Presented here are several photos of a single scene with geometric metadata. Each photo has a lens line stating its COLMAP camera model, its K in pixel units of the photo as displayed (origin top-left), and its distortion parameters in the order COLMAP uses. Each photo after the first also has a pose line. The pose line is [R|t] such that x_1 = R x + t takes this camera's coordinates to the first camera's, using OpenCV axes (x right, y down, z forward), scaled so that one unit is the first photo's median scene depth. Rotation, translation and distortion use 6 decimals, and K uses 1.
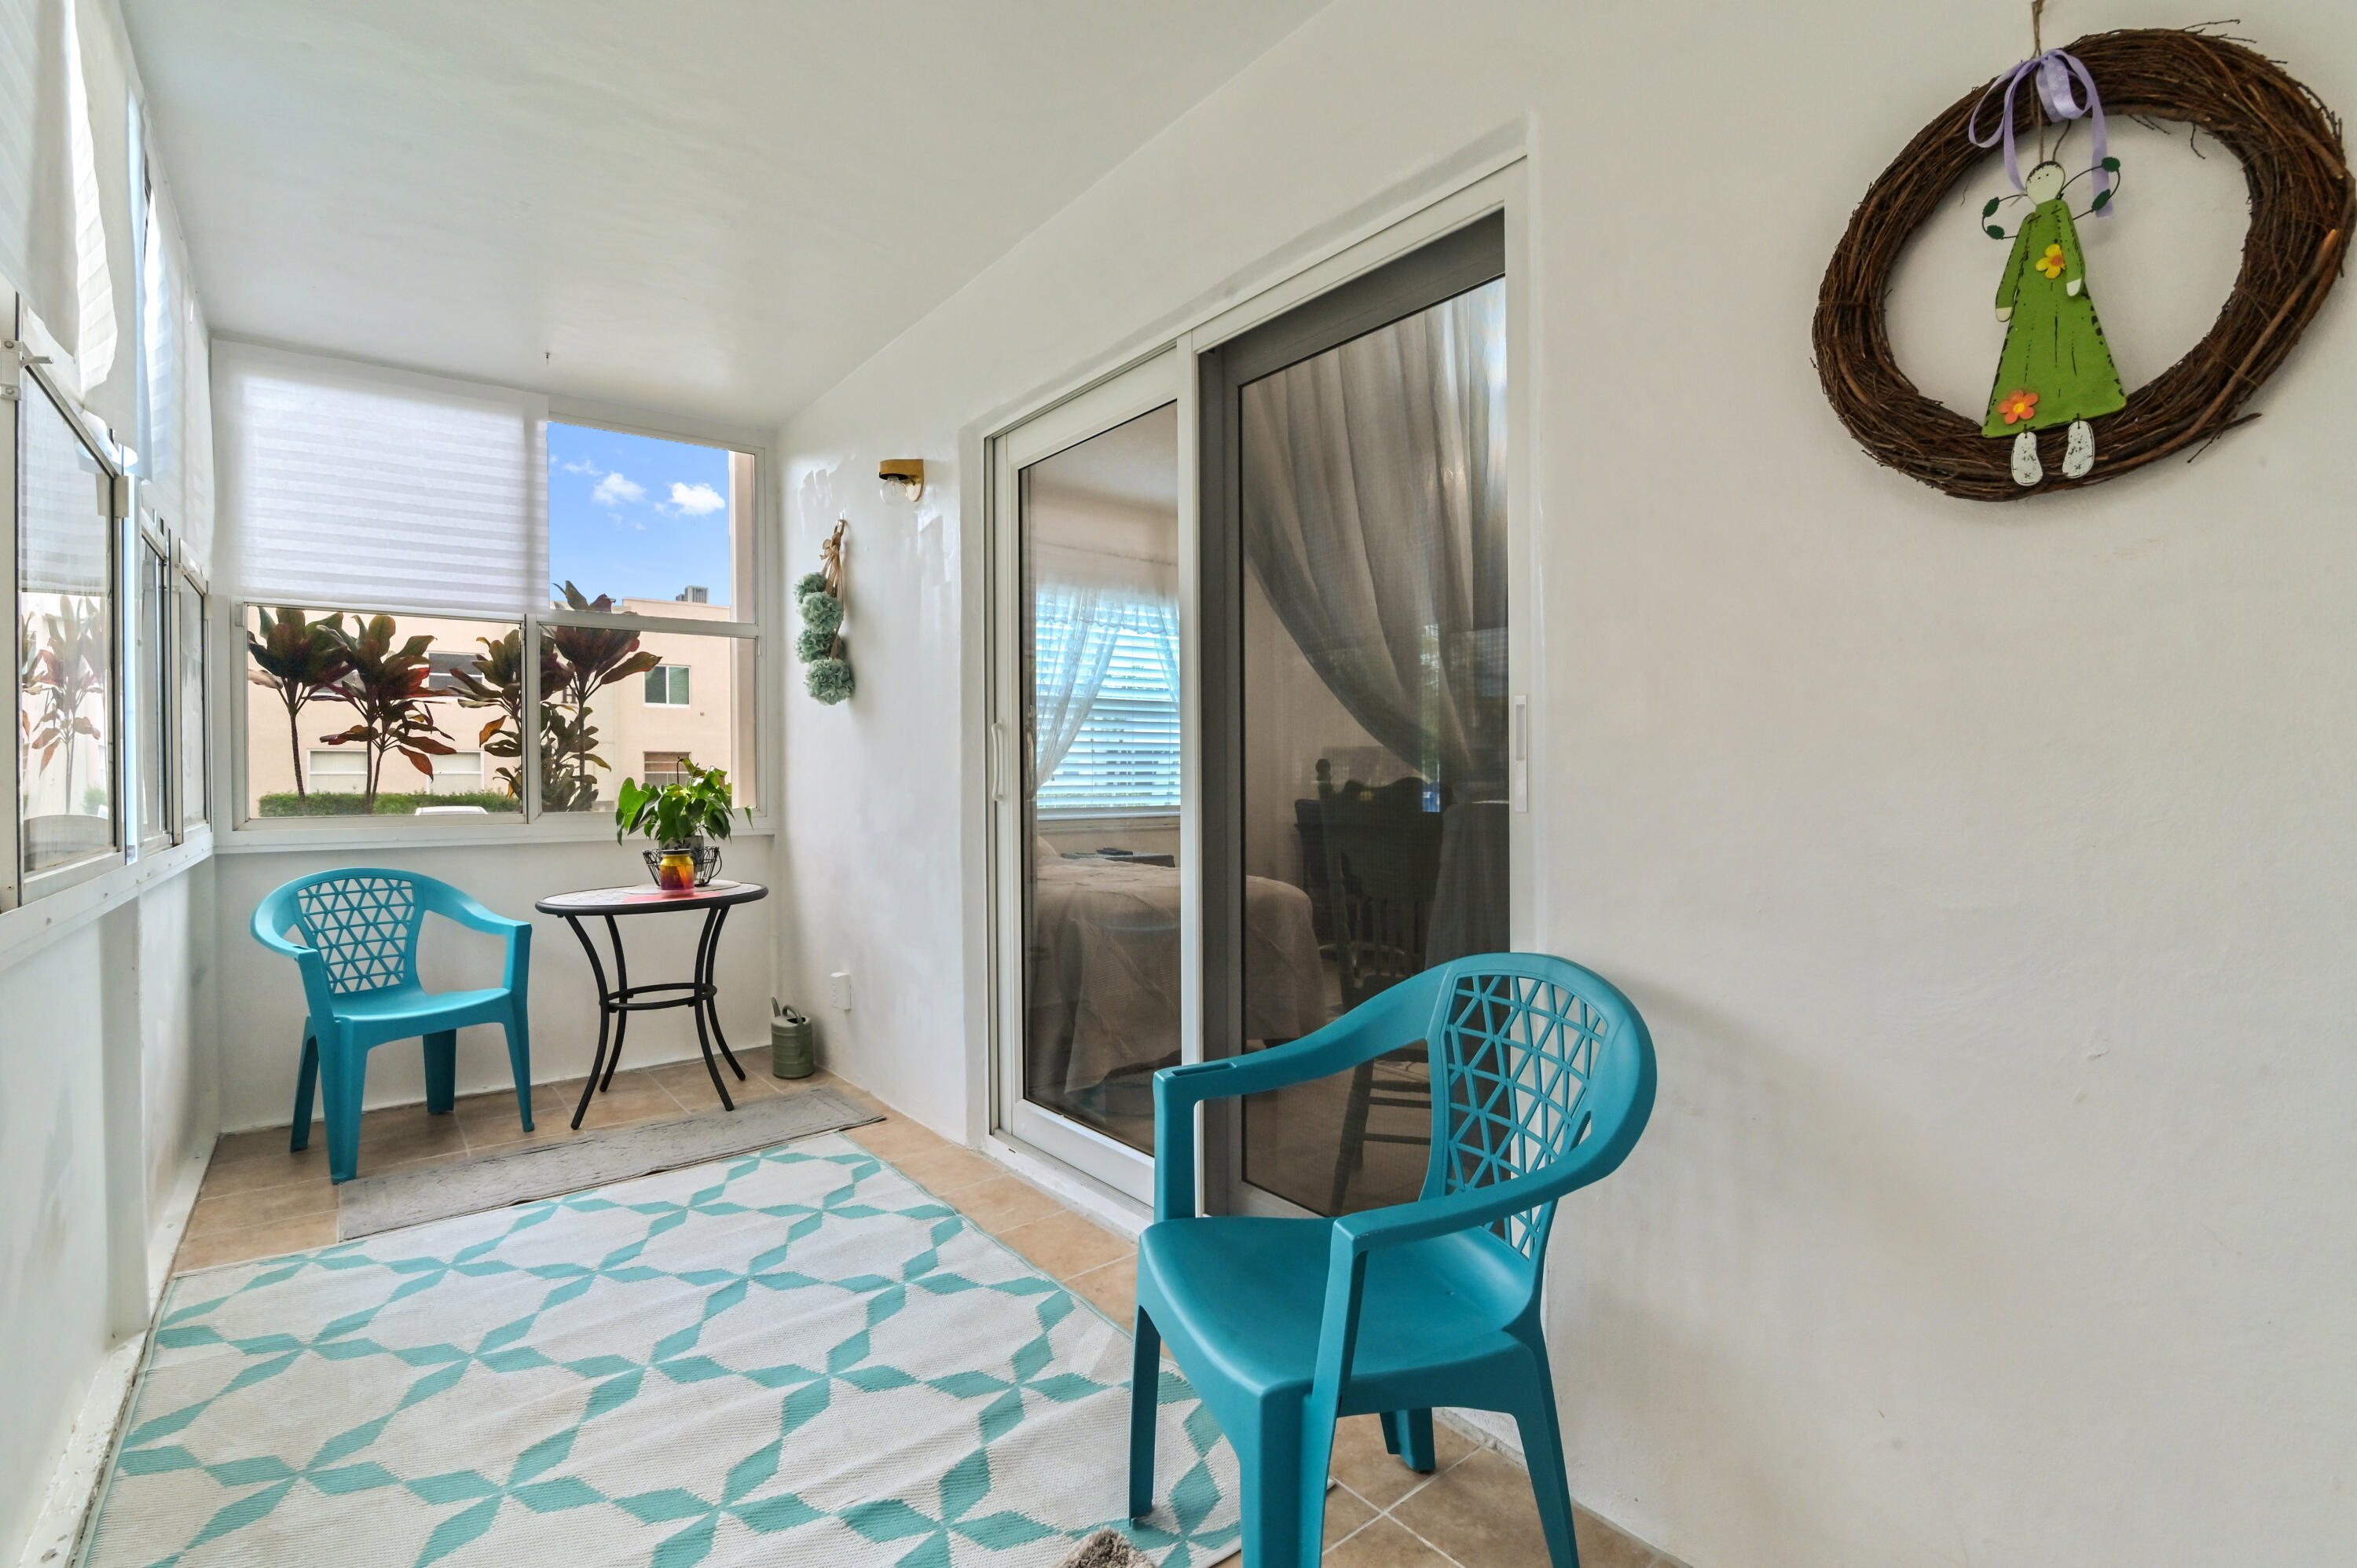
lens RADIAL K [[1087.7, 0, 1174.6], [0, 1087.7, 792.7], [0, 0, 1]] dist [-0.015726, 0.000267]
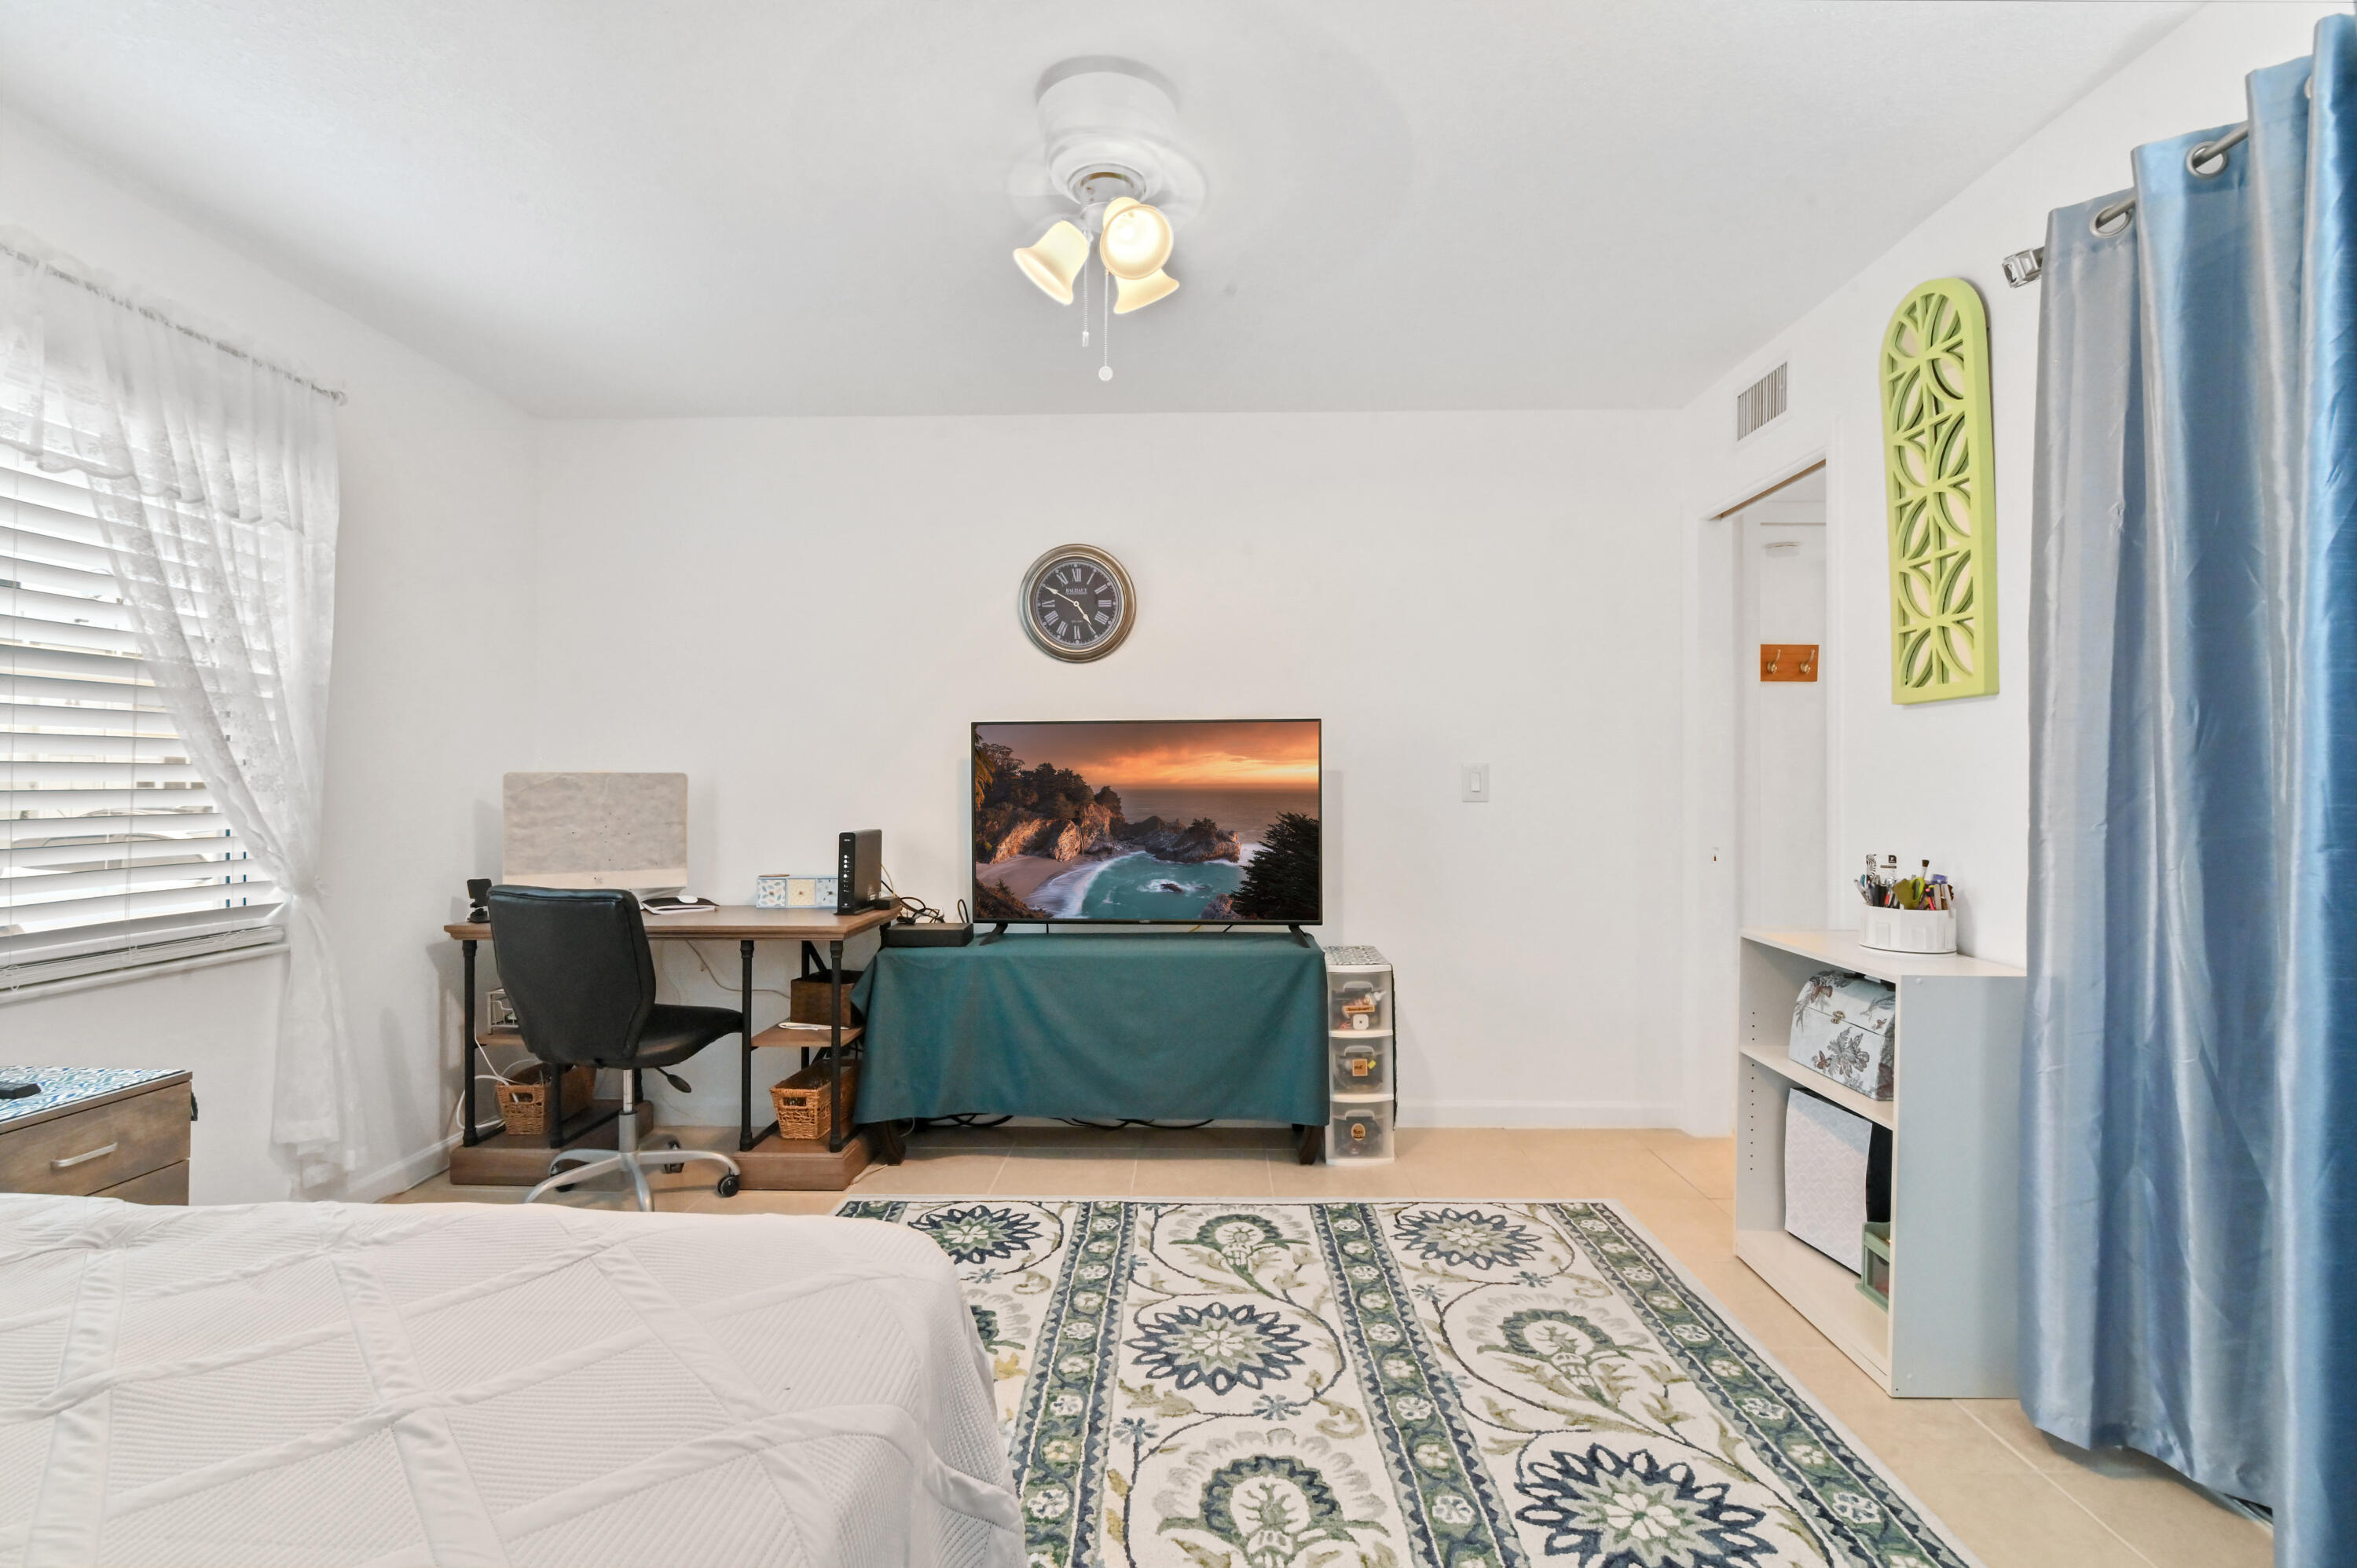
lens RADIAL K [[1087.7, 0, 1174.6], [0, 1087.7, 792.7], [0, 0, 1]] dist [-0.015726, 0.000267]
pose [[0.635057, -0.004569, 0.772452, -0.073304], [0.009412, 0.999954, -0.001823, -0.033494], [-0.772408, 0.008428, 0.635071, 0.497492]]
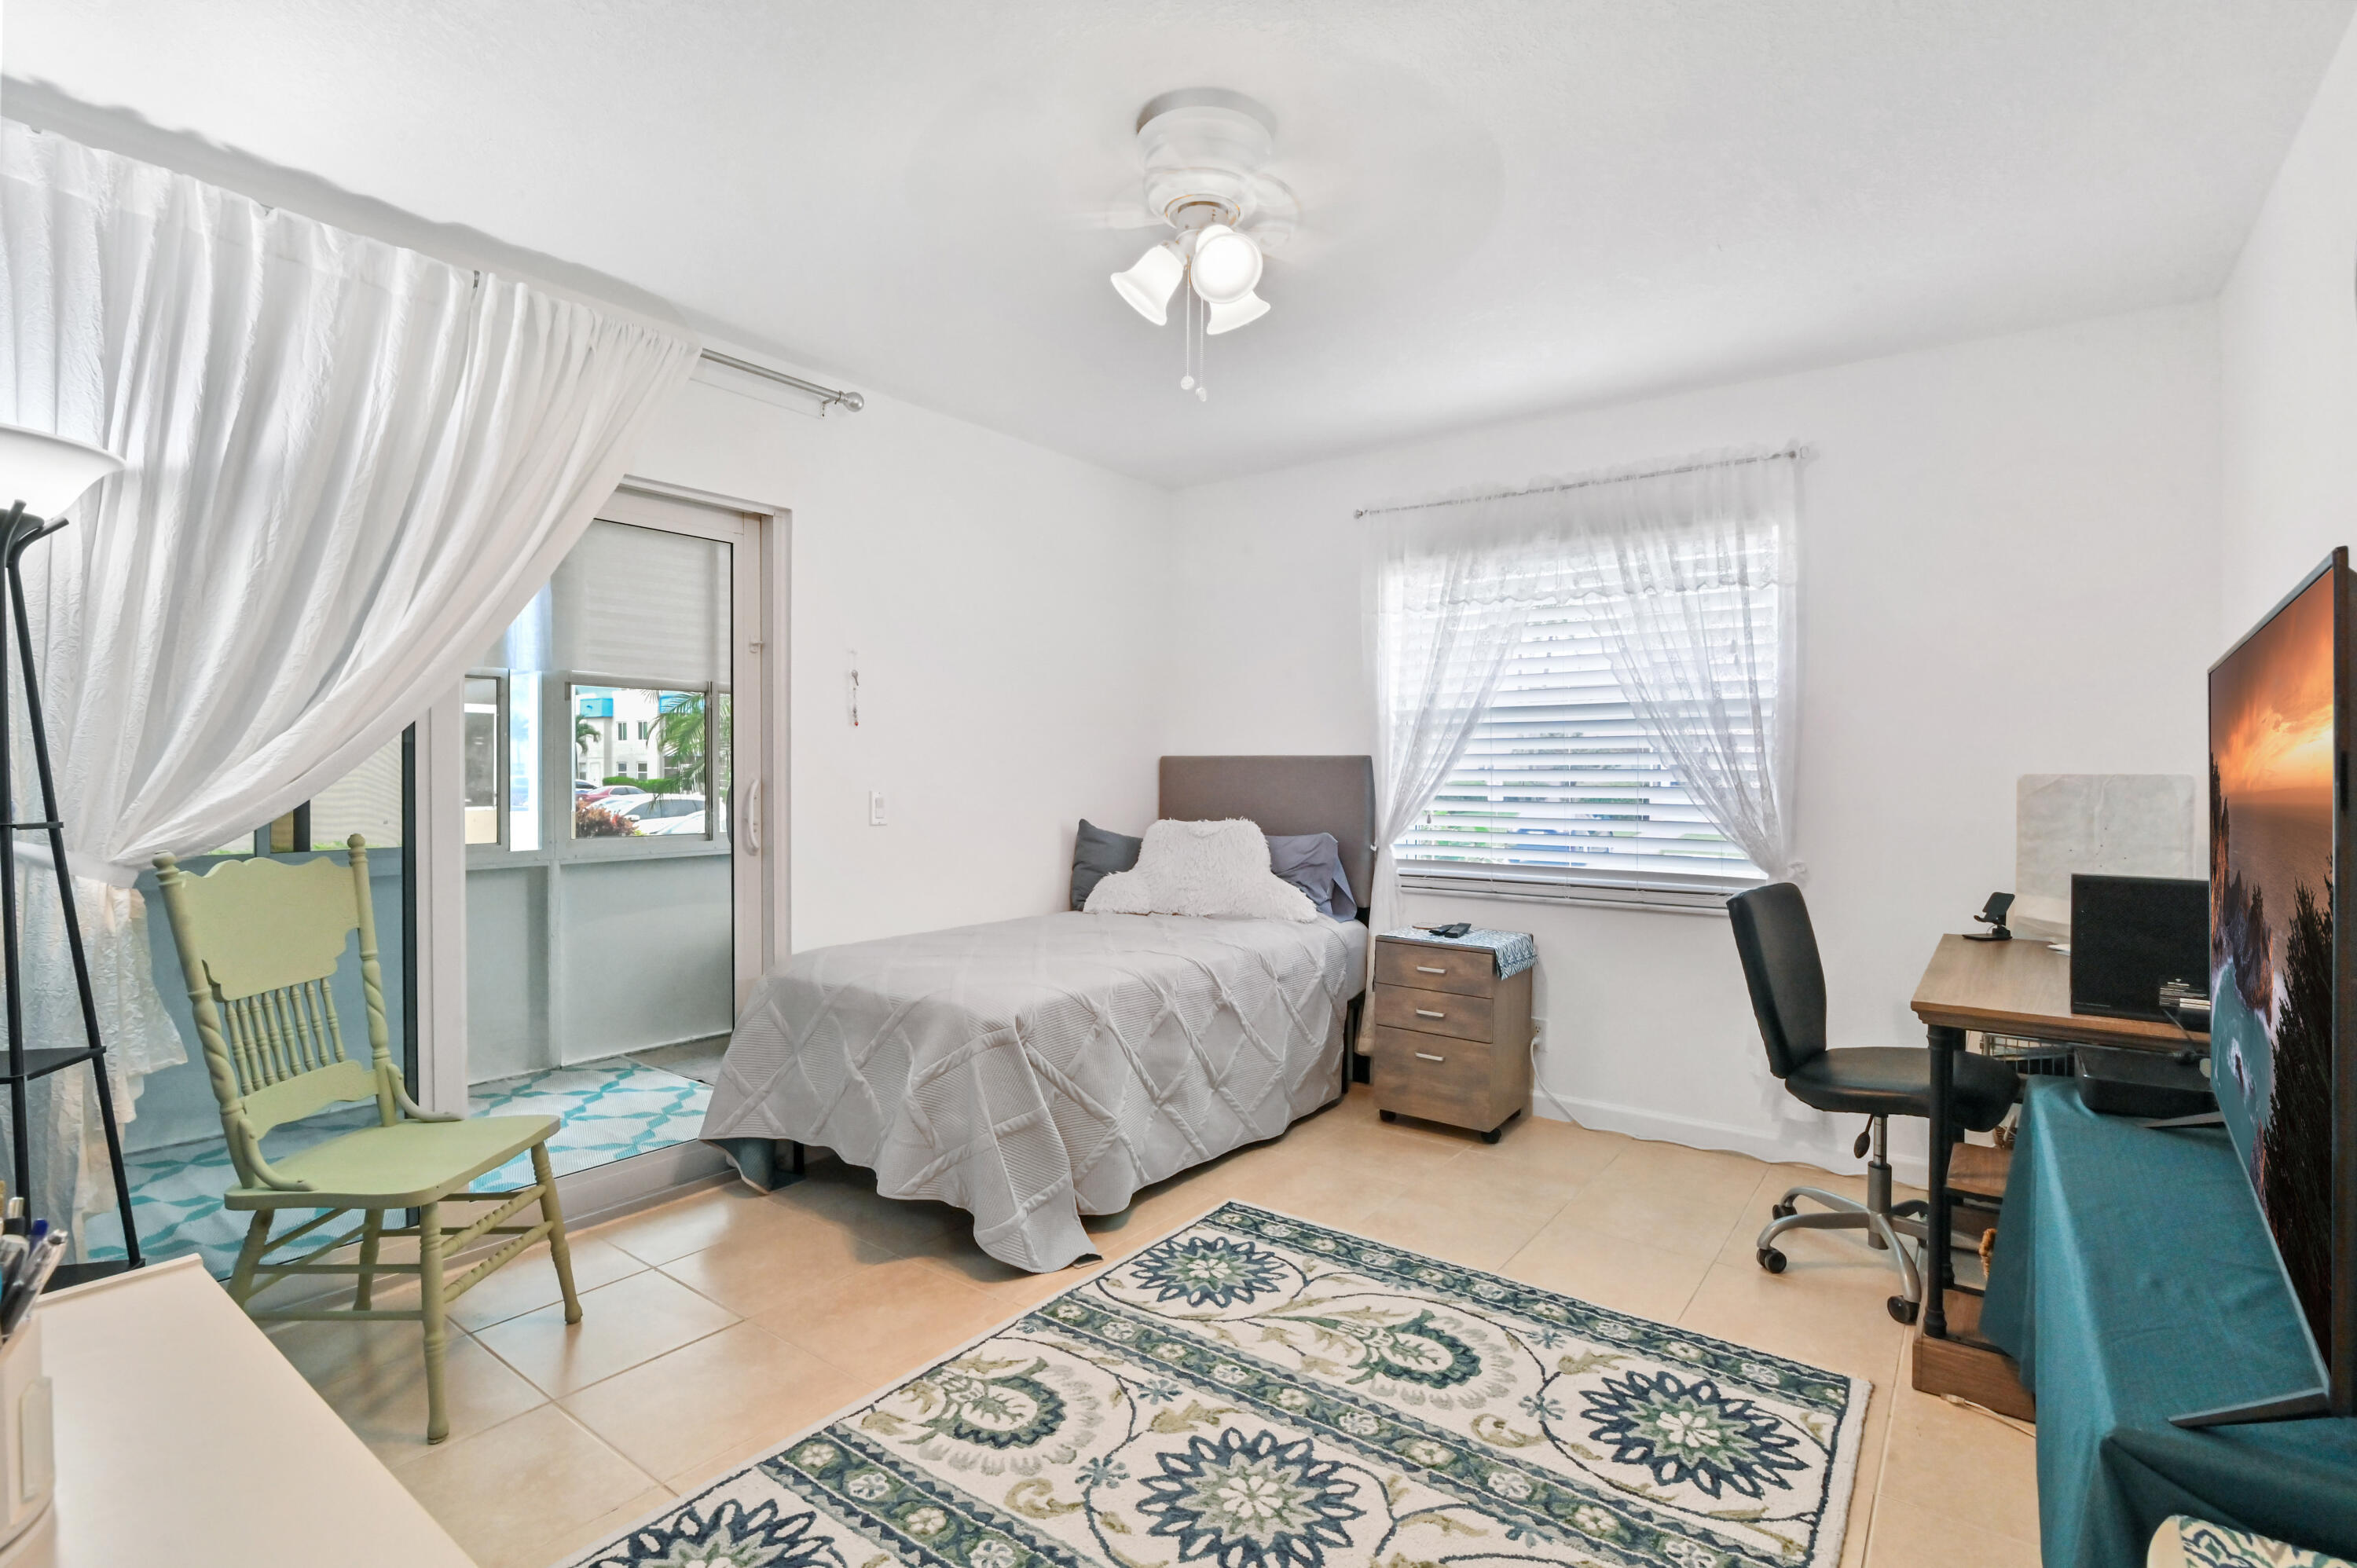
lens RADIAL K [[1092.8, 0, 1169.2], [0, 1092.8, 784.4], [0, 0, 1]] dist [-0.022415, -0.000025]
pose [[0.257103, 0.013583, -0.966288, 0.562468], [-0.018456, 0.999788, 0.009144, -0.041736], [0.966208, 0.015483, 0.257300, 0.637836]]
